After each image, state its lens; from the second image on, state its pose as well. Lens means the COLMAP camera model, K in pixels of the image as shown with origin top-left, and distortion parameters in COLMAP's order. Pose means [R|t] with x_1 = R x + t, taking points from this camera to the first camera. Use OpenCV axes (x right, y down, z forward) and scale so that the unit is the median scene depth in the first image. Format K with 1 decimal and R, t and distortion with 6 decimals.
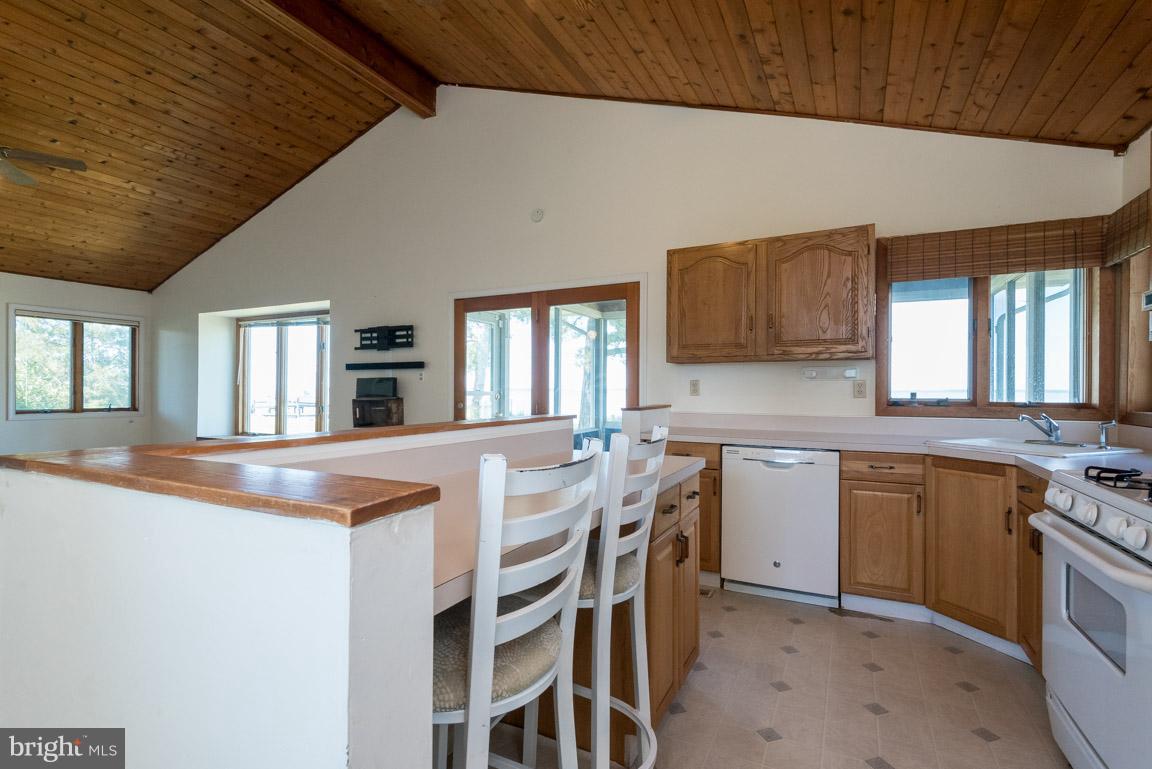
lens RADIAL K [[526.2, 0, 570.9], [0, 526.2, 387.5], [0, 0, 1]] dist [-0.002521, -0.001049]
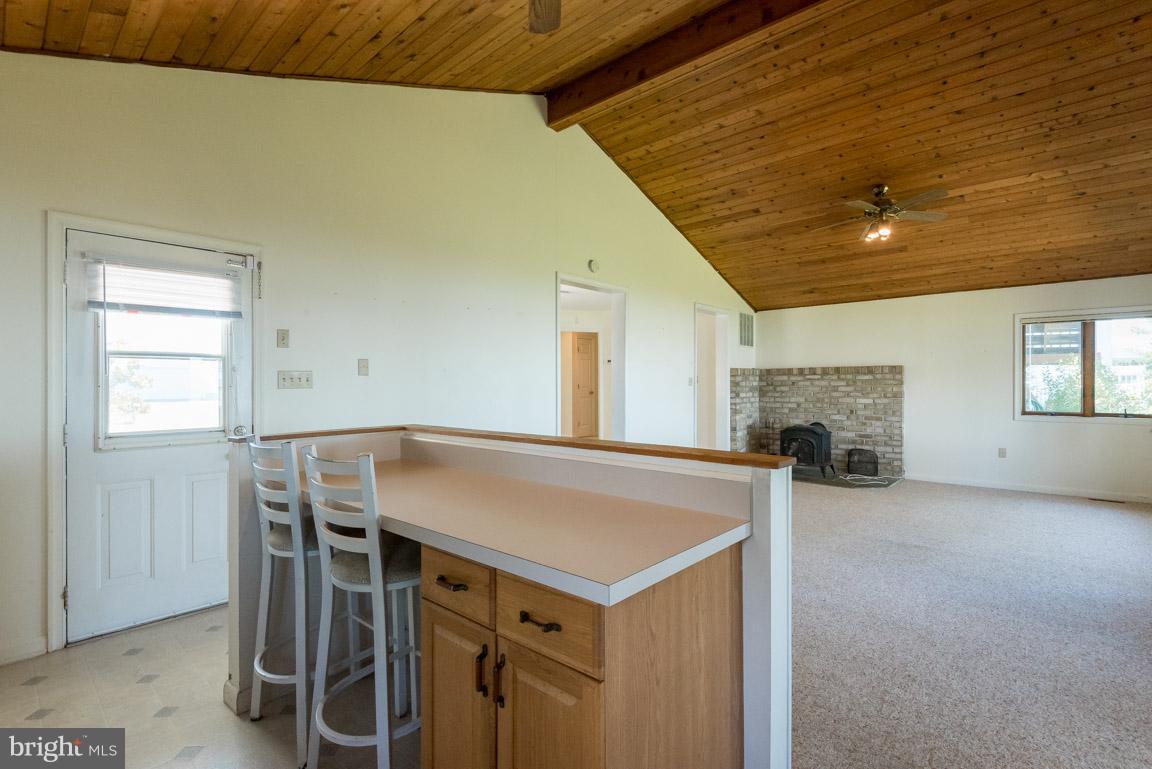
lens RADIAL K [[526.2, 0, 570.9], [0, 526.2, 387.5], [0, 0, 1]] dist [-0.002521, -0.001049]
pose [[-0.231825, -0.000272, -0.972757, 0.305064], [0.002489, 0.999997, -0.000873, -0.010248], [0.972754, -0.002624, -0.231824, 0.463054]]
